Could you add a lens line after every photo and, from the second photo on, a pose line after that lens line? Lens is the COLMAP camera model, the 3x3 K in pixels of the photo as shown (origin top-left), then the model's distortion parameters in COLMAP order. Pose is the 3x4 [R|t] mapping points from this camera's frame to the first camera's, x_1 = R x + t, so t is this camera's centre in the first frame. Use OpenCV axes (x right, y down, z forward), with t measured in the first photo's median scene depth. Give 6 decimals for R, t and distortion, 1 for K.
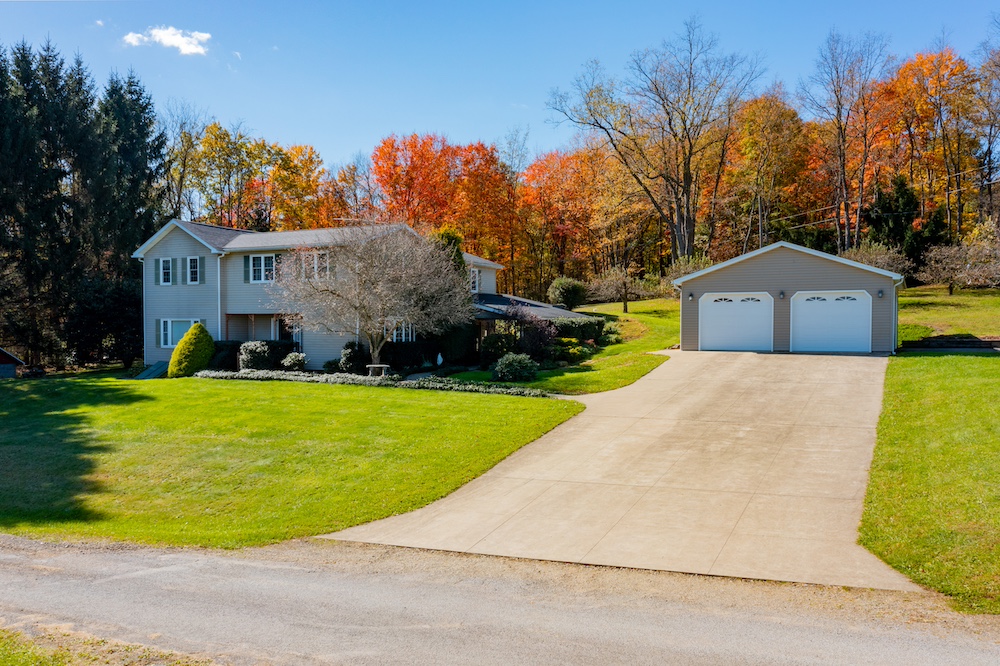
lens RADIAL K [[855.0, 0, 499.2], [0, 855.0, 352.5], [0, 0, 1]] dist [-0.011160, 0.000446]
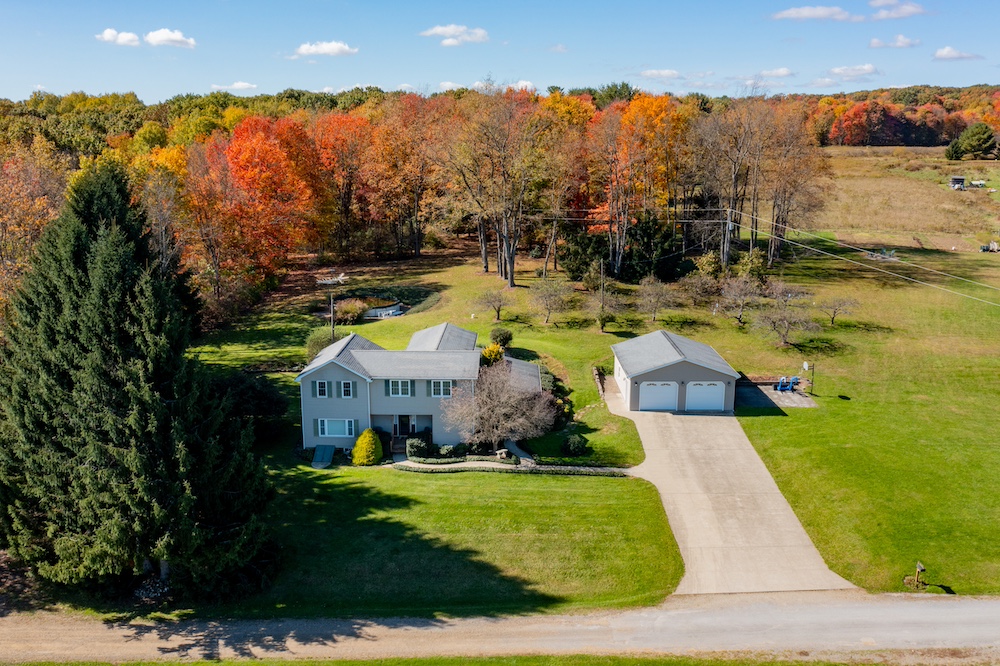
lens RADIAL K [[828.8, 0, 500.0], [0, 828.8, 333.0], [0, 0, 1]] dist [-0.004173, -0.006652]
pose [[0.907053, -0.084019, 0.412548, -0.755942], [0.013890, 0.985323, 0.170132, -0.473180], [-0.420788, -0.148588, 0.894907, -0.475793]]
